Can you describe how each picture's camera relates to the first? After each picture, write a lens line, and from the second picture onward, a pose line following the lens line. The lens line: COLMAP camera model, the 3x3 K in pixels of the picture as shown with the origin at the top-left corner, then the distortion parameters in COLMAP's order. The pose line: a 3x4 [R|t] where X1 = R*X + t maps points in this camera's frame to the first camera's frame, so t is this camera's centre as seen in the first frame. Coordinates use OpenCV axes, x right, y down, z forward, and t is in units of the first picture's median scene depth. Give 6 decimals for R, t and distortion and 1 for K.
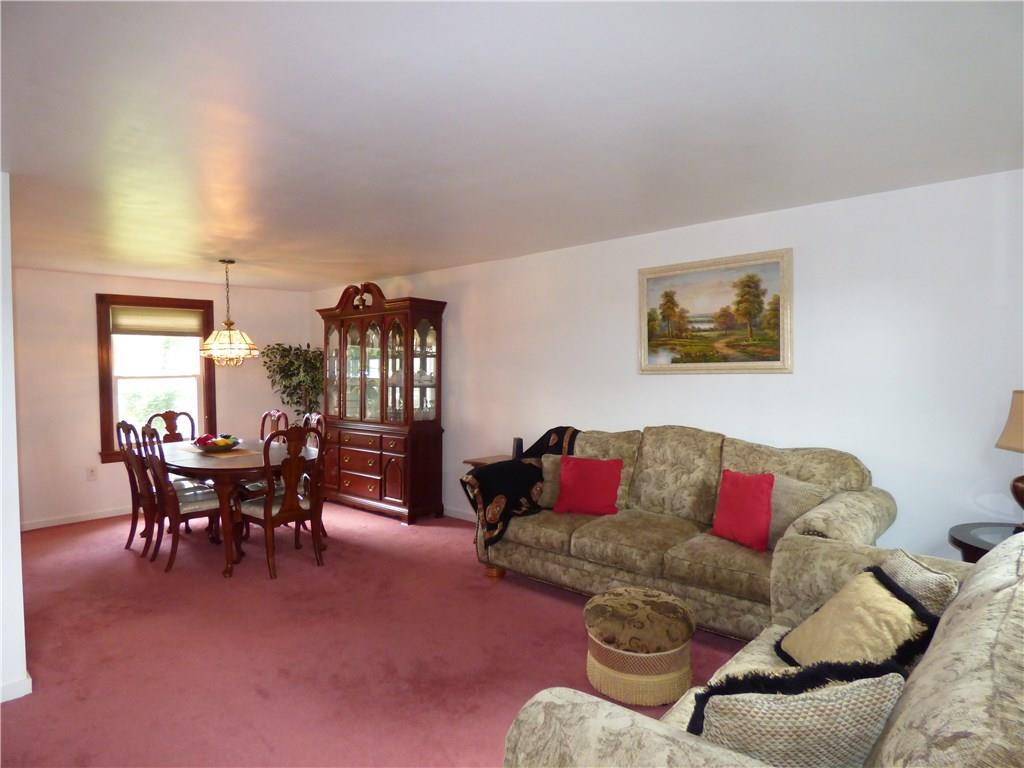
lens RADIAL K [[614.8, 0, 511.3], [0, 614.8, 379.8], [0, 0, 1]] dist [-0.018076, 0.002570]
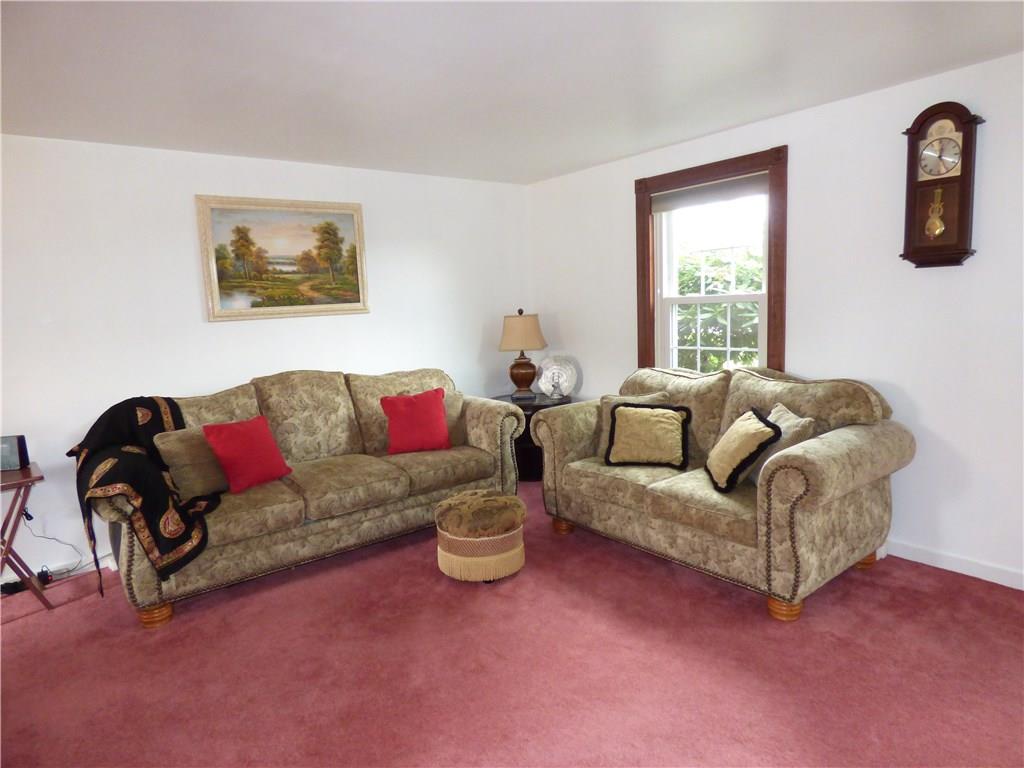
lens RADIAL K [[614.8, 0, 510.7], [0, 614.8, 385.9], [0, 0, 1]] dist [-0.018076, 0.002570]
pose [[0.156045, -0.120626, 0.980357, -0.715837], [0.067410, 0.991502, 0.111267, 0.016149], [-0.985447, 0.048723, 0.162850, 0.583763]]
